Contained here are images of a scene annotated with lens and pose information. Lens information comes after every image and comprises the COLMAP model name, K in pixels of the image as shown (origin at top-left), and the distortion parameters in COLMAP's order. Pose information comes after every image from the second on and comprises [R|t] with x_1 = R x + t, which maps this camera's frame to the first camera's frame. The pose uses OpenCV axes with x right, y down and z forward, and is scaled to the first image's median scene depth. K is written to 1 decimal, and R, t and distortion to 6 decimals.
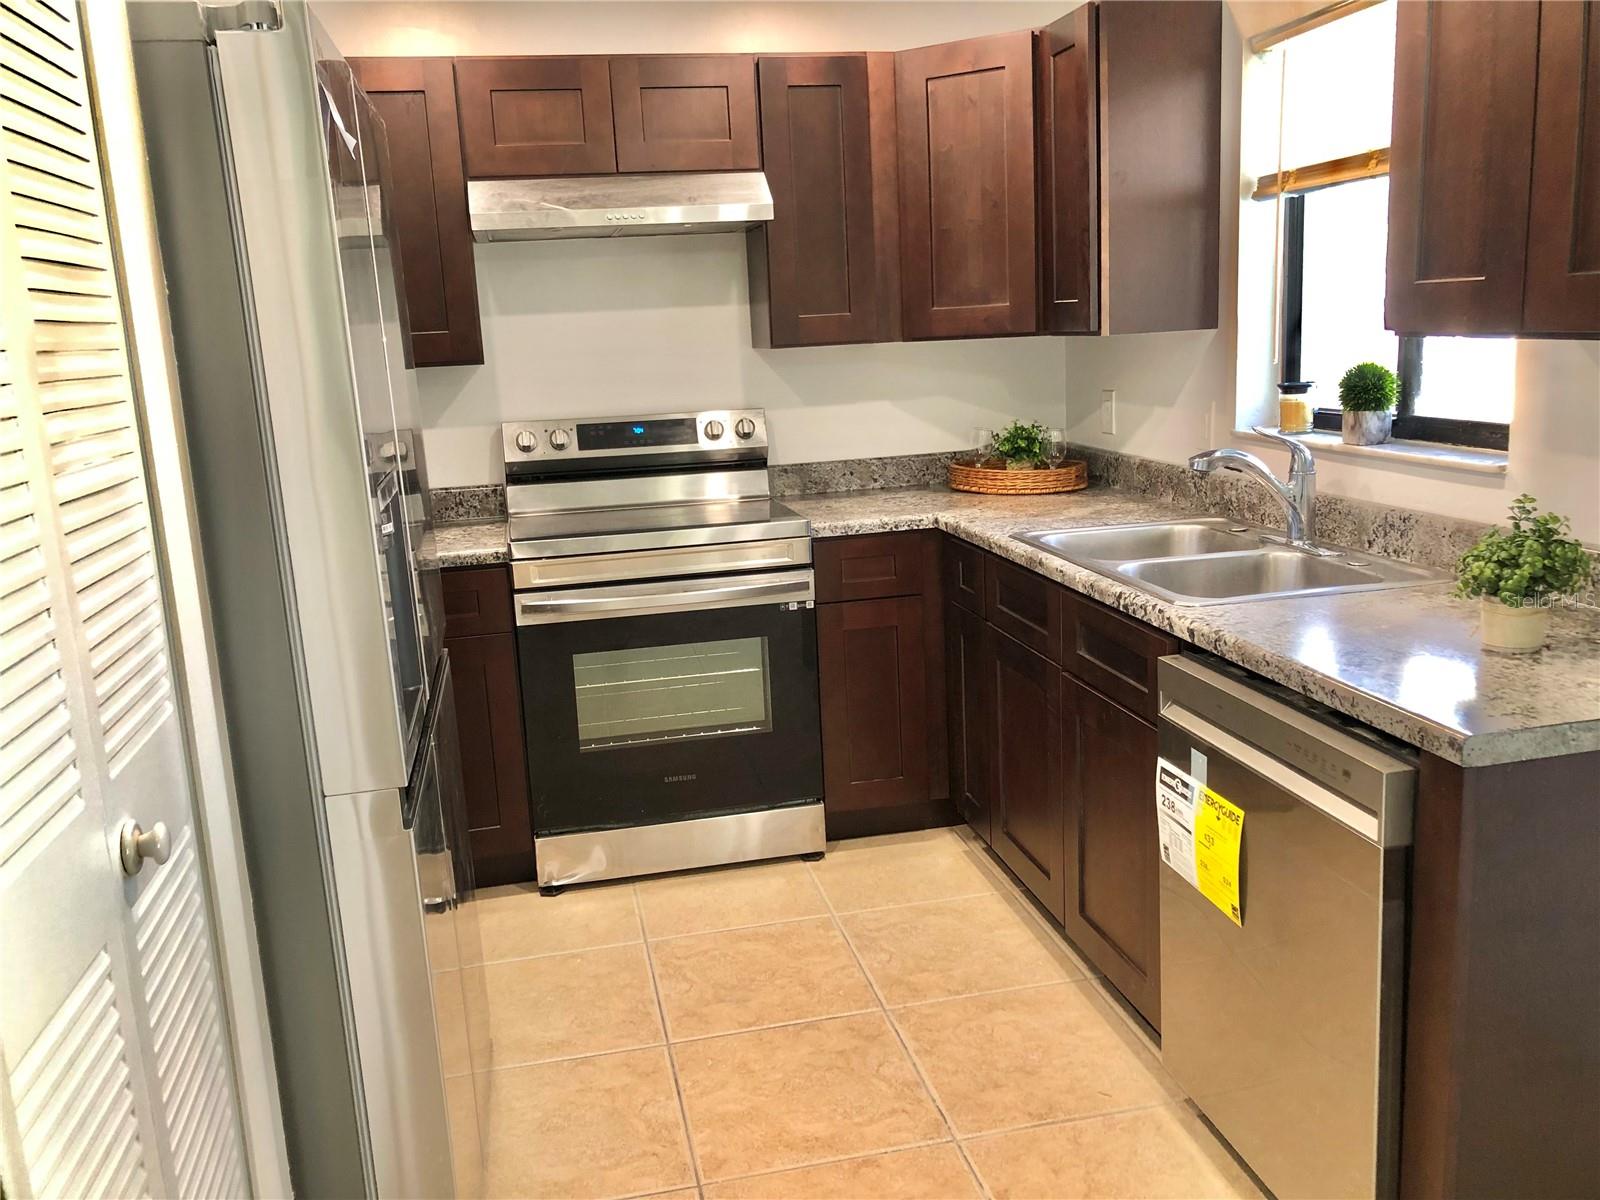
lens RADIAL K [[1317.8, 0, 801.9], [0, 1317.8, 593.2], [0, 0, 1]] dist [0.047433, -0.032841]
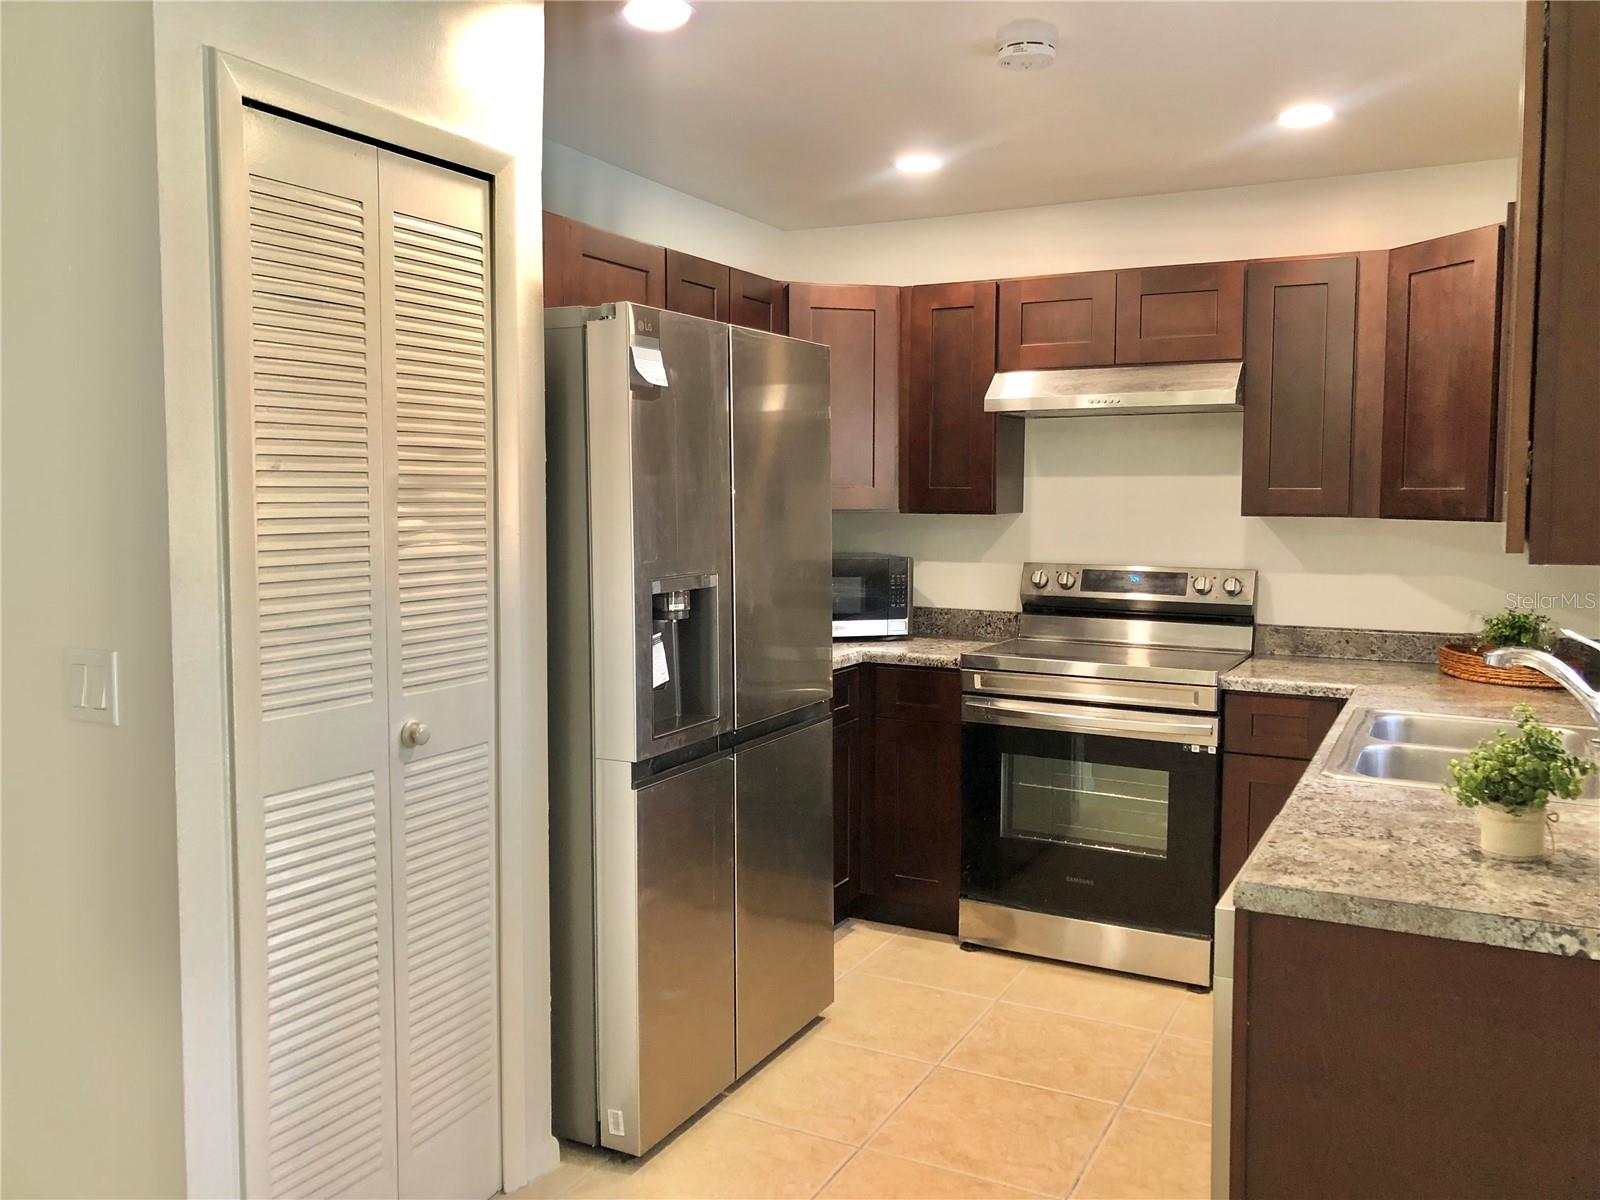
lens RADIAL K [[1317.8, 0, 793.9], [0, 1317.8, 597.6], [0, 0, 1]] dist [0.047433, -0.032841]
pose [[0.770971, 0.105229, -0.628117, 0.408356], [-0.170131, 0.984443, -0.043899, -0.008107], [0.613726, 0.140707, 0.776880, -0.076140]]
